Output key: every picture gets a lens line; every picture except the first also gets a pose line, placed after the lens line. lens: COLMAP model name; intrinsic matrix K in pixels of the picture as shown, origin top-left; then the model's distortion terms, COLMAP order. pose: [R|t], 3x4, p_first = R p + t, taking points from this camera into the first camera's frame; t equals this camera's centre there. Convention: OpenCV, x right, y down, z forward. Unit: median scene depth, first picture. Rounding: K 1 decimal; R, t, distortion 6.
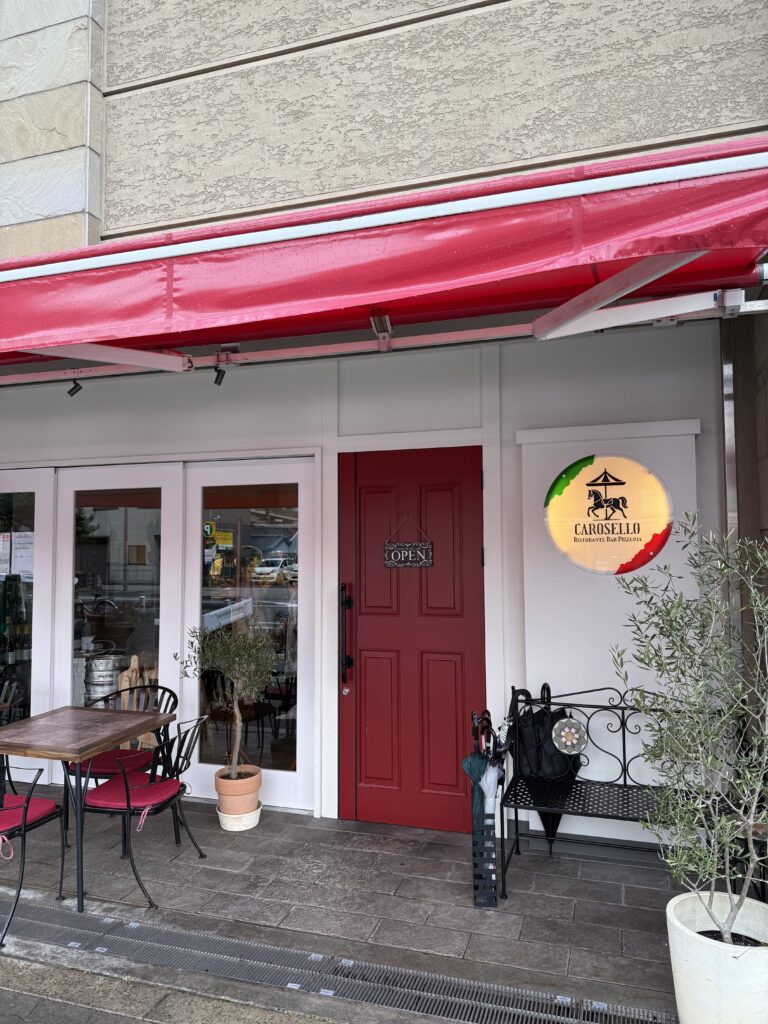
lens RADIAL K [[732.2, 0, 384.0], [0, 732.2, 512.0], [0, 0, 1]] dist [0.010165, -0.012906]
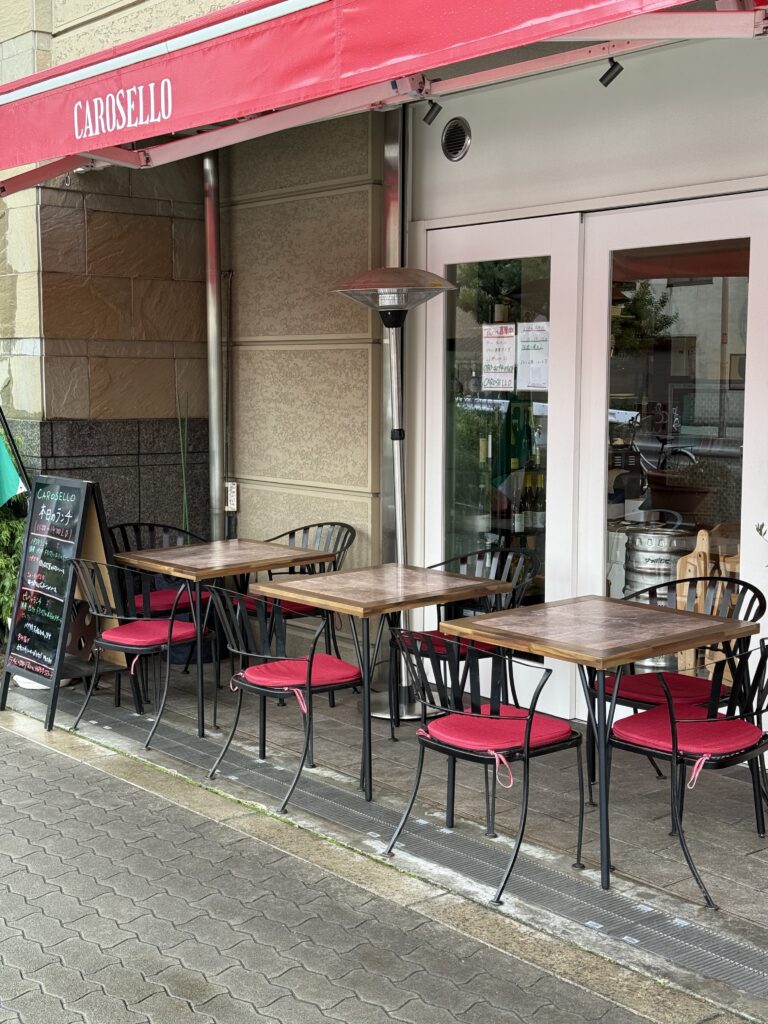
lens RADIAL K [[1418.8, 0, 384.0], [0, 1418.8, 512.0], [0, 0, 1]] dist [0.105638, -0.032242]
pose [[0.840399, 0.063271, -0.538263, 0.094494], [0.020833, 0.988657, 0.148739, 0.007105], [0.541568, -0.136214, 0.829548, -0.140427]]
